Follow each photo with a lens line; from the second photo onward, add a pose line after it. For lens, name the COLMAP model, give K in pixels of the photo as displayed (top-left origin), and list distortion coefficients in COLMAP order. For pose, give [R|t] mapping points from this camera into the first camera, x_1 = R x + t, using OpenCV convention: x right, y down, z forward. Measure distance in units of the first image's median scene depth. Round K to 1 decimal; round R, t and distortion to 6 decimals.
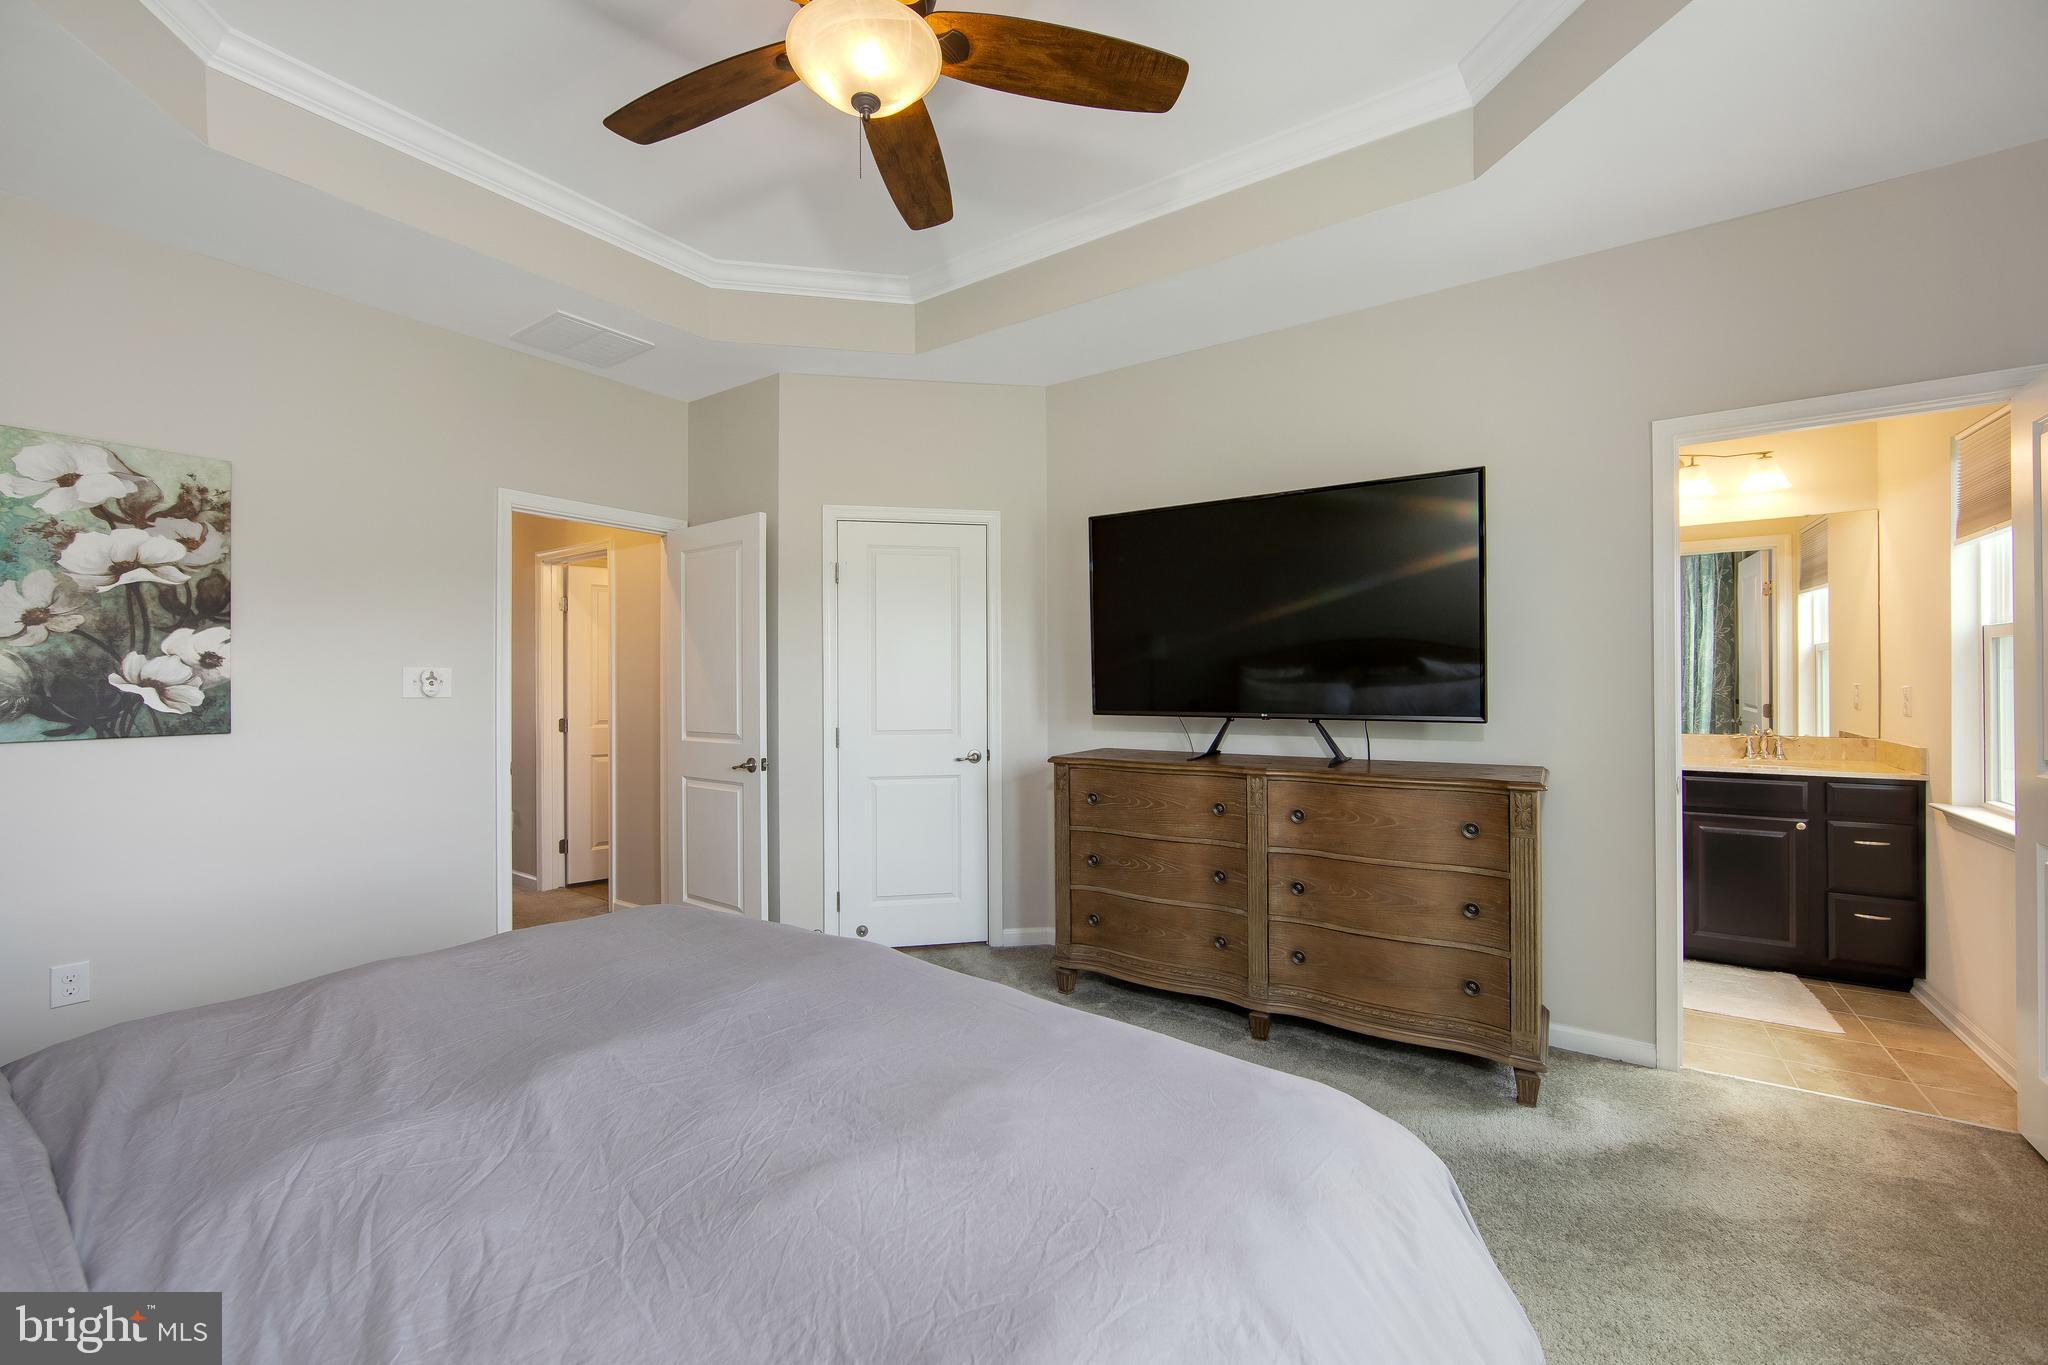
lens RADIAL K [[815.9, 0, 1016.5], [0, 815.9, 682.7], [0, 0, 1]] dist [-0.004029, 0.000158]
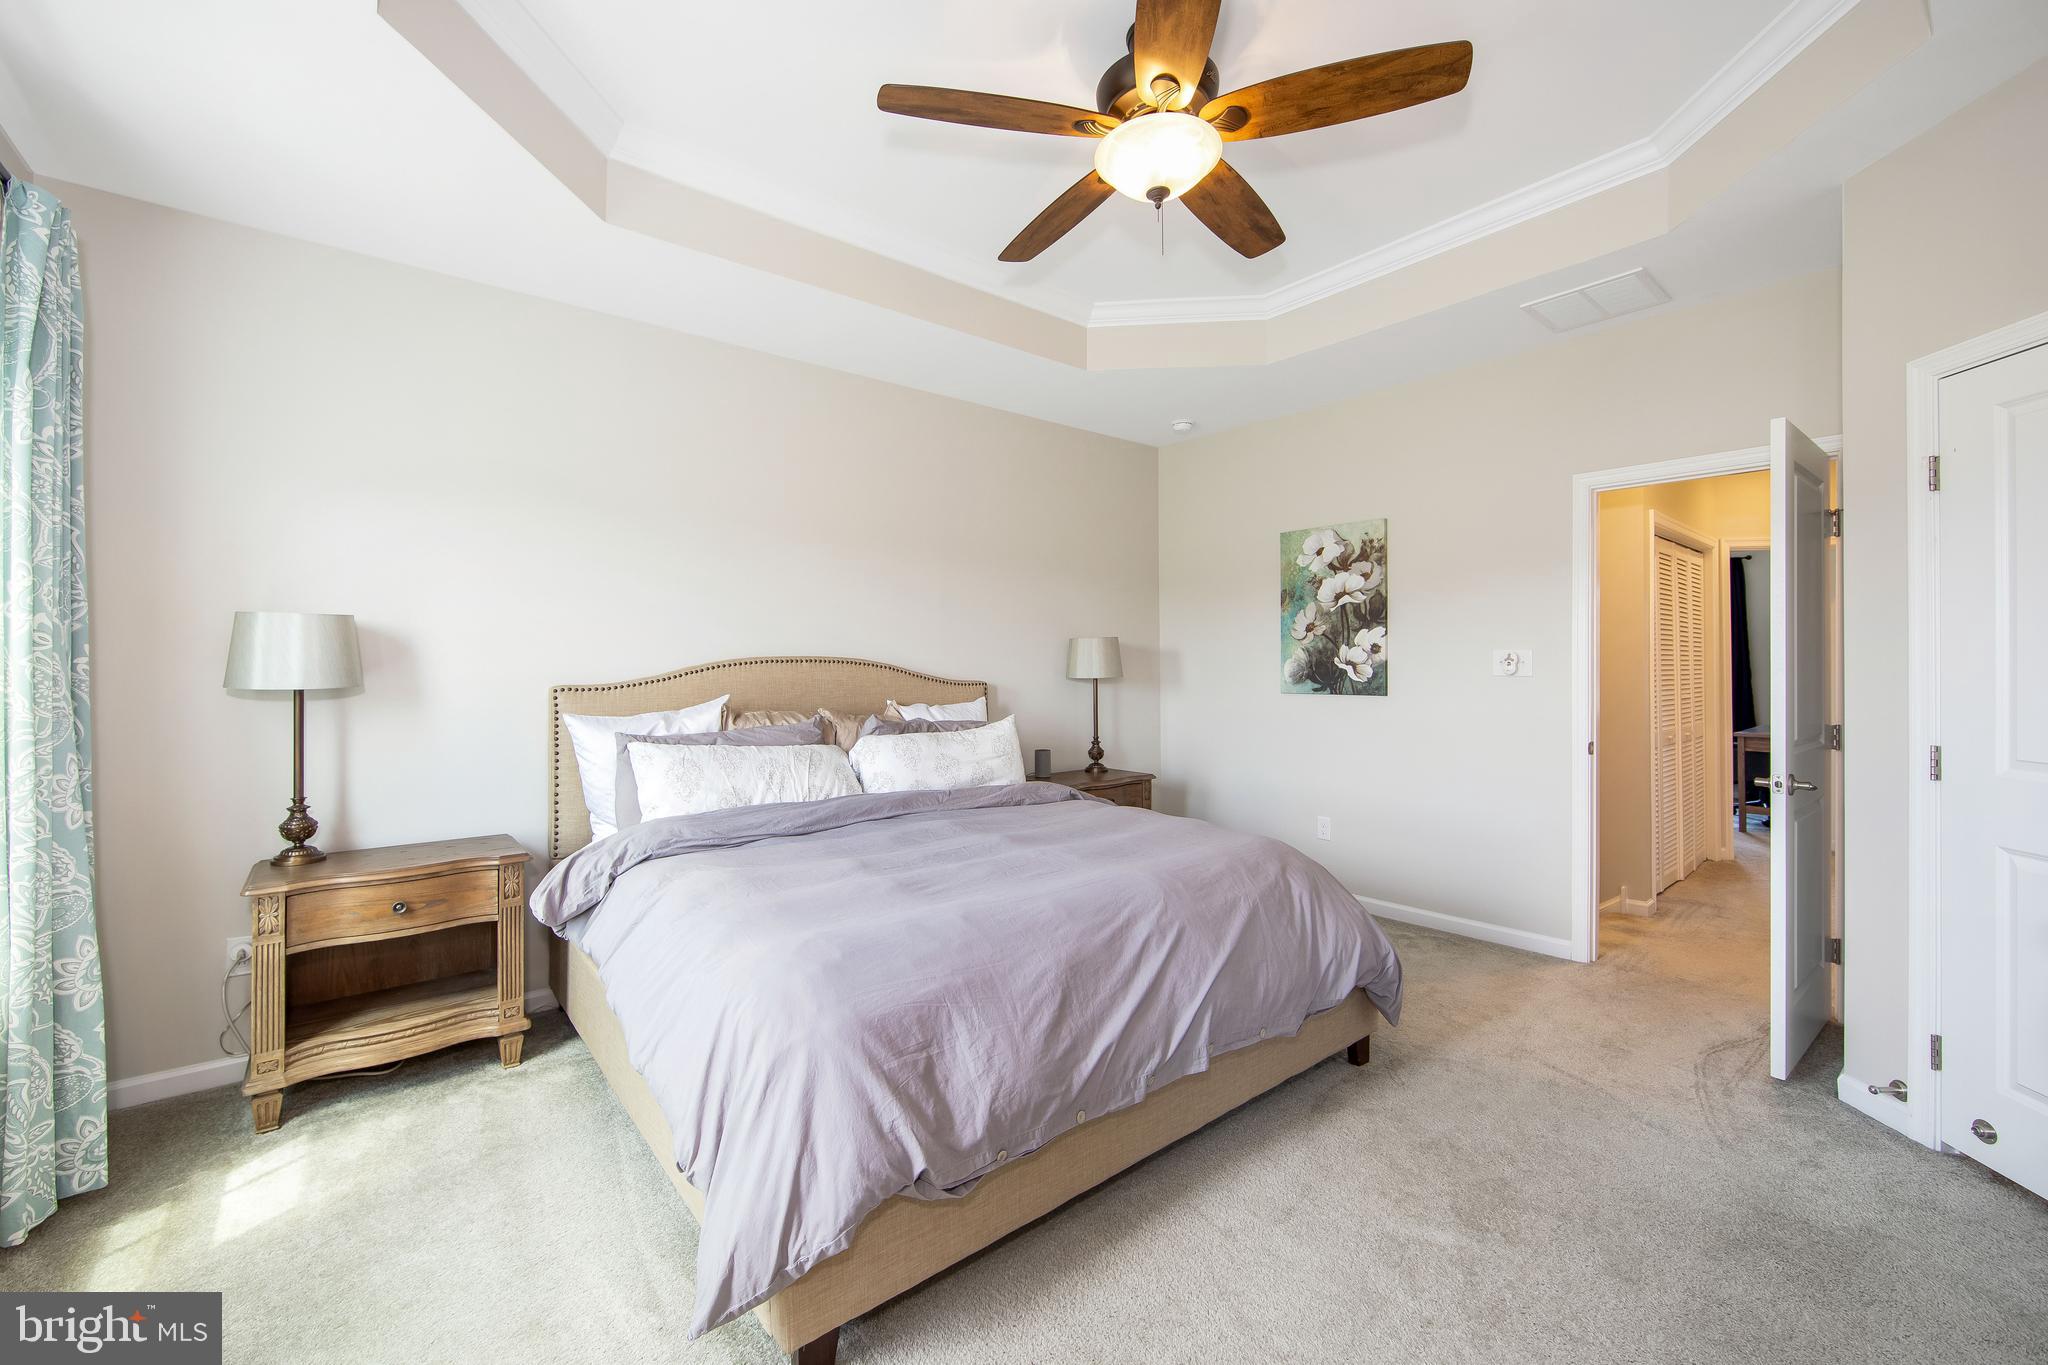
lens RADIAL K [[815.9, 0, 1016.5], [0, 815.9, 682.7], [0, 0, 1]] dist [-0.004029, 0.000158]
pose [[-0.274582, 0.023568, -0.961275, 0.748349], [-0.000769, 0.999694, 0.024730, 0.000272], [0.961563, 0.007529, -0.274480, 0.802426]]
